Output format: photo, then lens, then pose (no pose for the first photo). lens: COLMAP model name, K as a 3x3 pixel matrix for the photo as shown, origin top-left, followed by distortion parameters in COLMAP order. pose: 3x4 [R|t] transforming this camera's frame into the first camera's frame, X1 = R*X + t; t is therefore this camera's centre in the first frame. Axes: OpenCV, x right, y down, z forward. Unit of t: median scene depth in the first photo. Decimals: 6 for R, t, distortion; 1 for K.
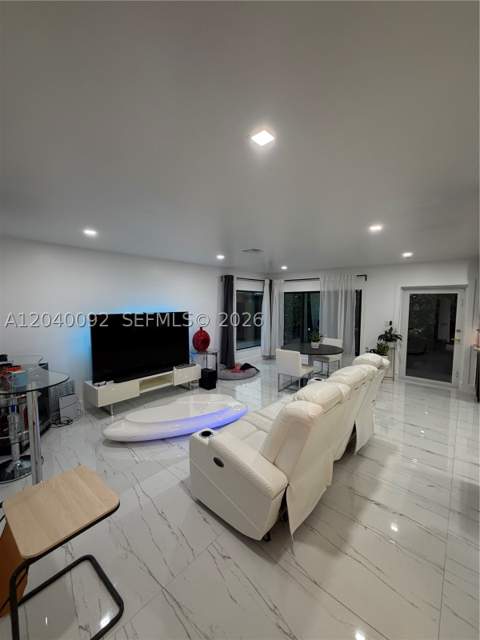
lens RADIAL K [[257.1, 0, 239.8], [0, 257.1, 317.4], [0, 0, 1]] dist [-0.000292, 0.000255]
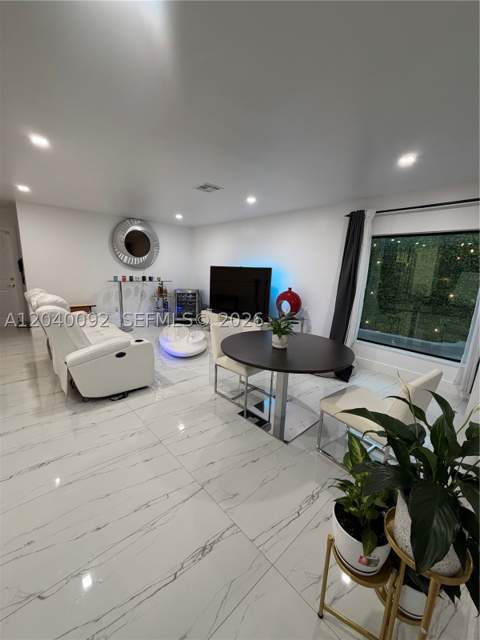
lens RADIAL K [[257.1, 0, 239.8], [0, 257.1, 317.4], [0, 0, 1]] dist [-0.000292, 0.000255]
pose [[-0.103174, 0.181284, -0.978004, 0.712771], [-0.095227, 0.976934, 0.191132, -0.012203], [0.990094, 0.112852, -0.083531, 0.924203]]
